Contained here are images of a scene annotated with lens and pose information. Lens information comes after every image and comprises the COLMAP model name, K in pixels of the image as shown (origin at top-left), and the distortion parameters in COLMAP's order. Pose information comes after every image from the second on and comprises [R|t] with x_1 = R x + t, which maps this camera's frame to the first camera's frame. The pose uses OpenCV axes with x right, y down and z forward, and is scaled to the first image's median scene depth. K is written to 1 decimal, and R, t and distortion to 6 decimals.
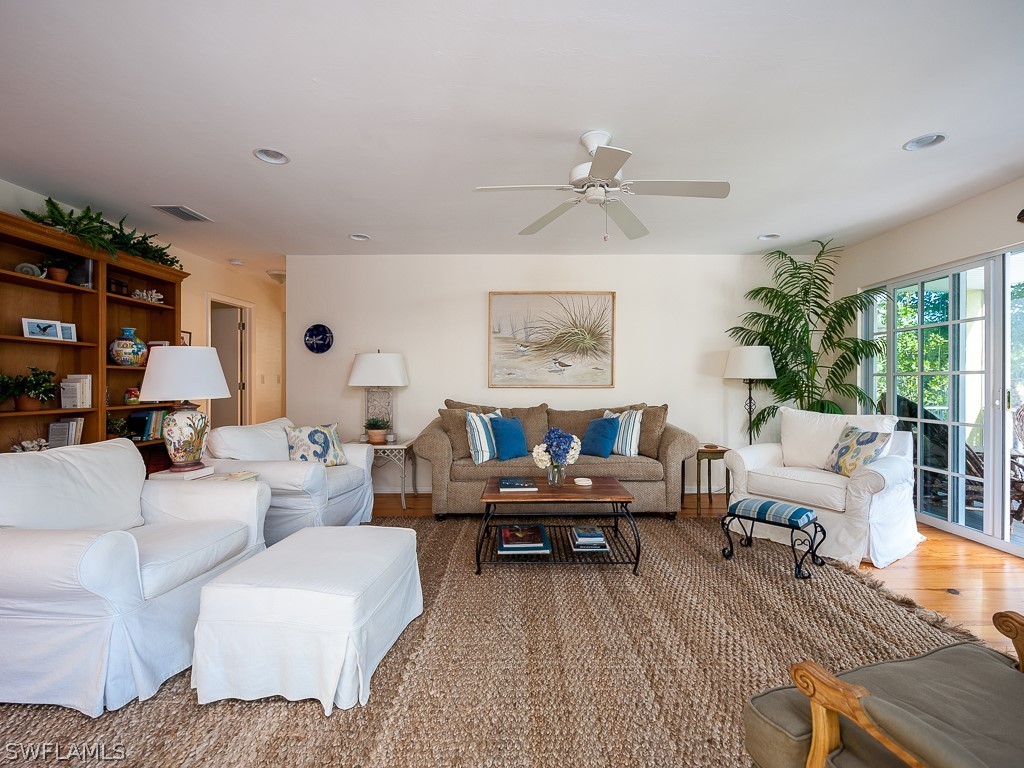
lens RADIAL K [[467.6, 0, 516.1], [0, 467.6, 382.1], [0, 0, 1]] dist [0.028634, -0.010812]
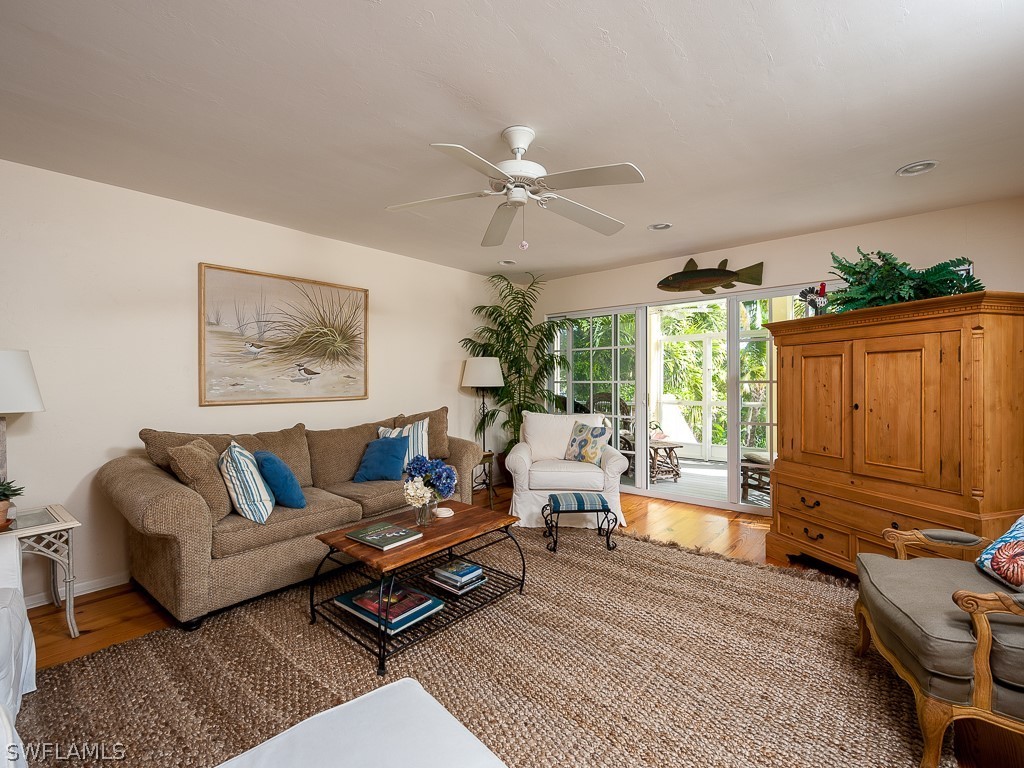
lens RADIAL K [[467.7, 0, 525.7], [0, 467.7, 383.1], [0, 0, 1]] dist [0.002121, -0.000083]
pose [[0.637911, -0.010121, 0.770043, -0.300508], [0.008612, 0.999945, 0.006008, -0.022088], [-0.770062, 0.002799, 0.637963, 0.232922]]
